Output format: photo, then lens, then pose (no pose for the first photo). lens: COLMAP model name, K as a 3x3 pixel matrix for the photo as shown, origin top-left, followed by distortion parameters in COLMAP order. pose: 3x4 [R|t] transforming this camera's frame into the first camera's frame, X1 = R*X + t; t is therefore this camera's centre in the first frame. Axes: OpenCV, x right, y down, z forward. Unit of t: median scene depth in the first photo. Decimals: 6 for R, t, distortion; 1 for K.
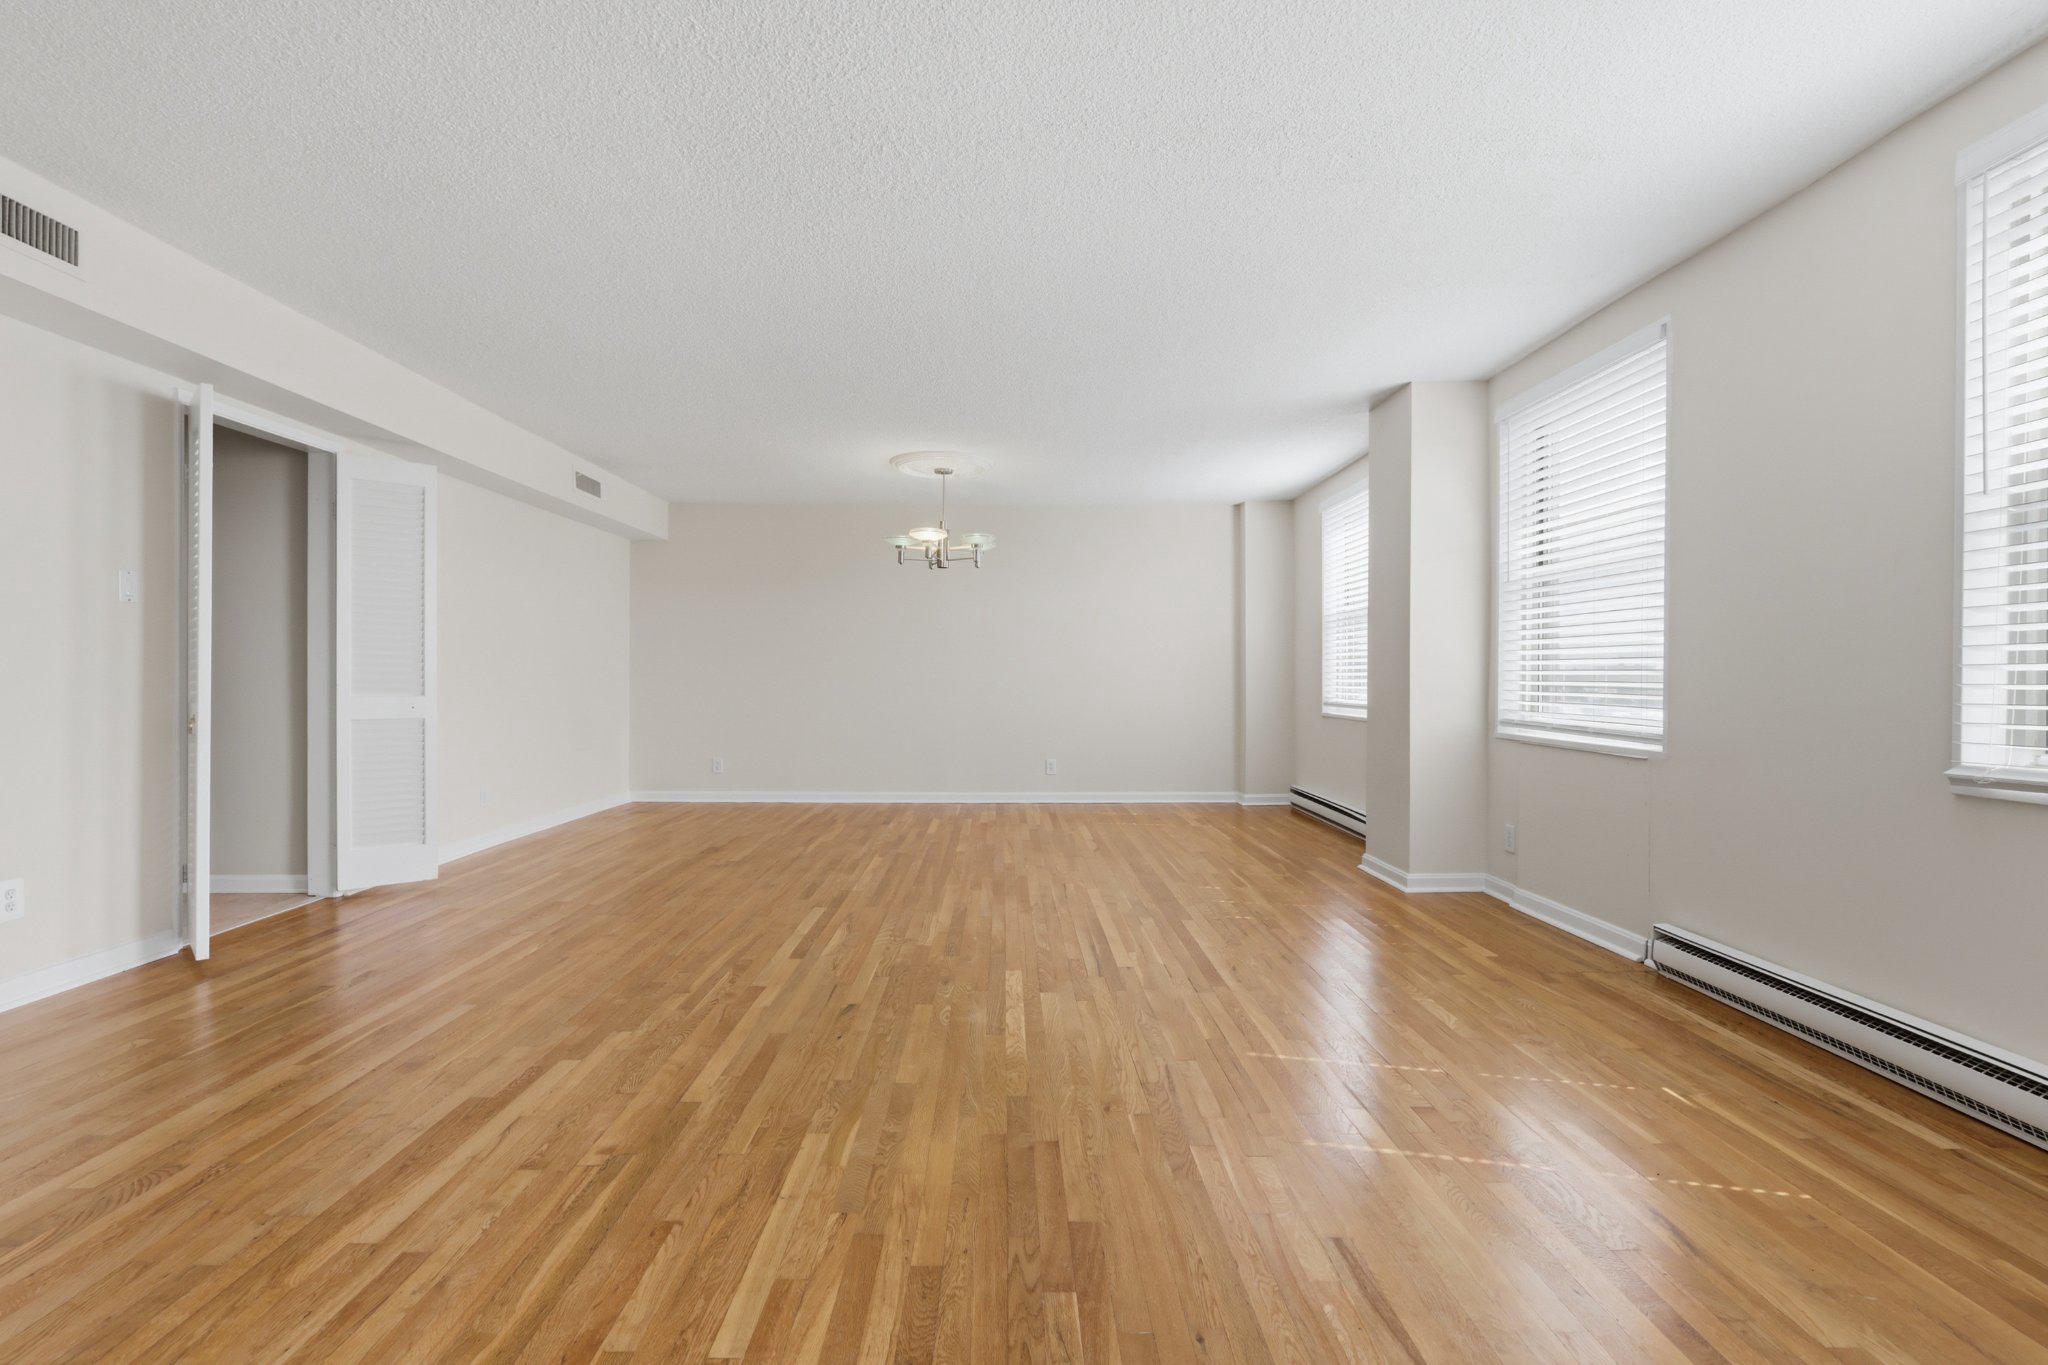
lens RADIAL K [[977.1, 0, 1024.0], [0, 977.1, 682.5], [0, 0, 1]] dist [-0.003288, -0.000815]
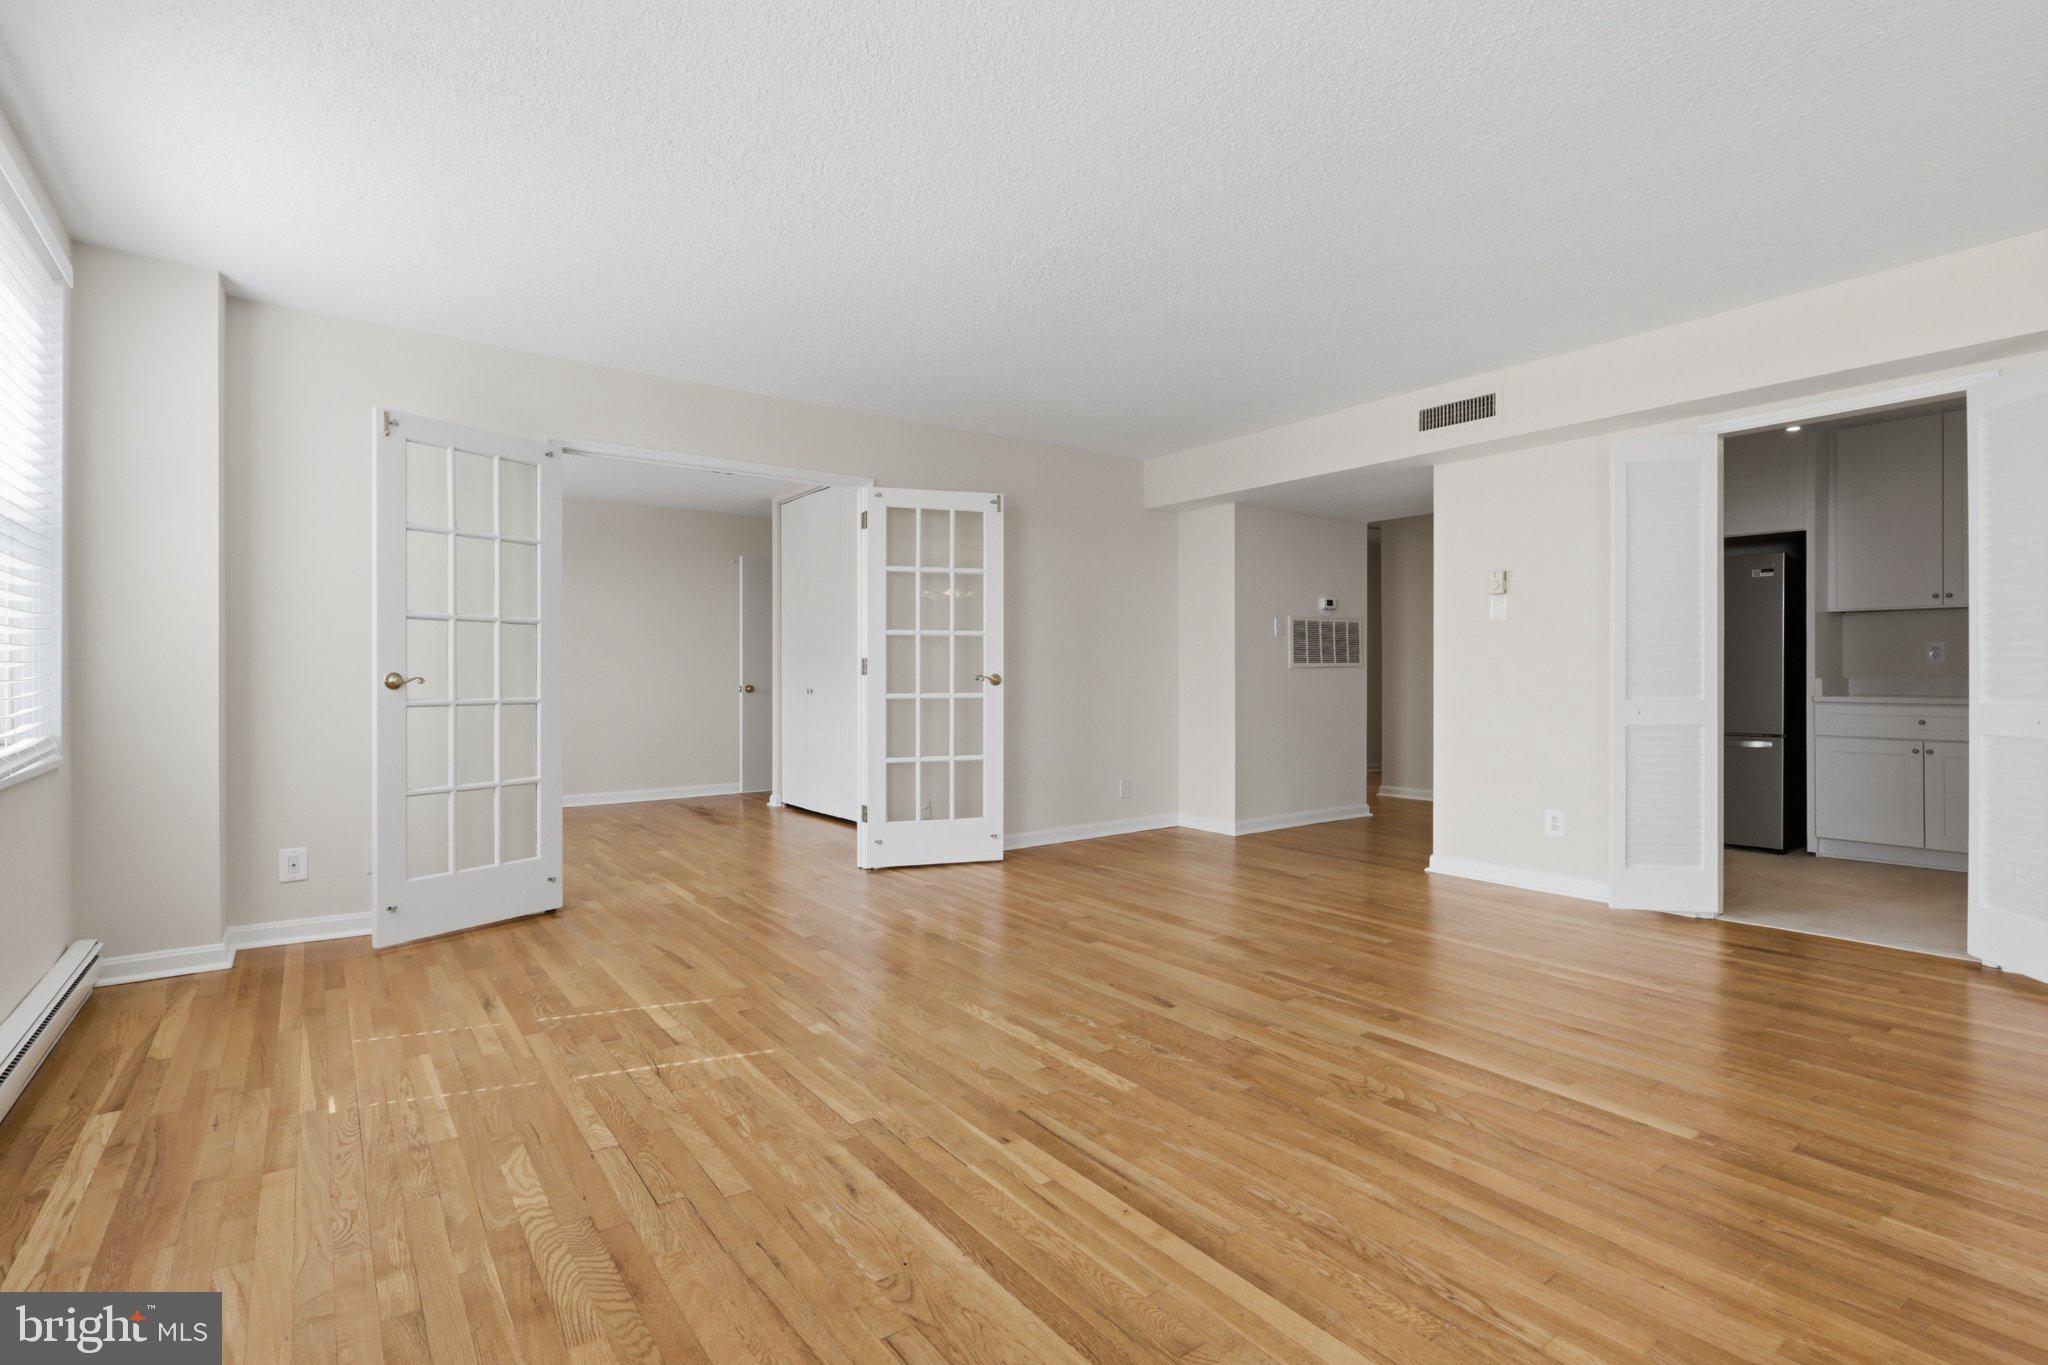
lens RADIAL K [[963.5, 0, 1010.5], [0, 963.5, 680.2], [0, 0, 1]] dist [-0.004286, 0.000702]
pose [[-0.821245, 0.000678, -0.570575, 0.466729], [-0.004884, 0.999954, 0.008218, -0.009238], [0.570554, 0.009536, -0.821205, 1.535564]]
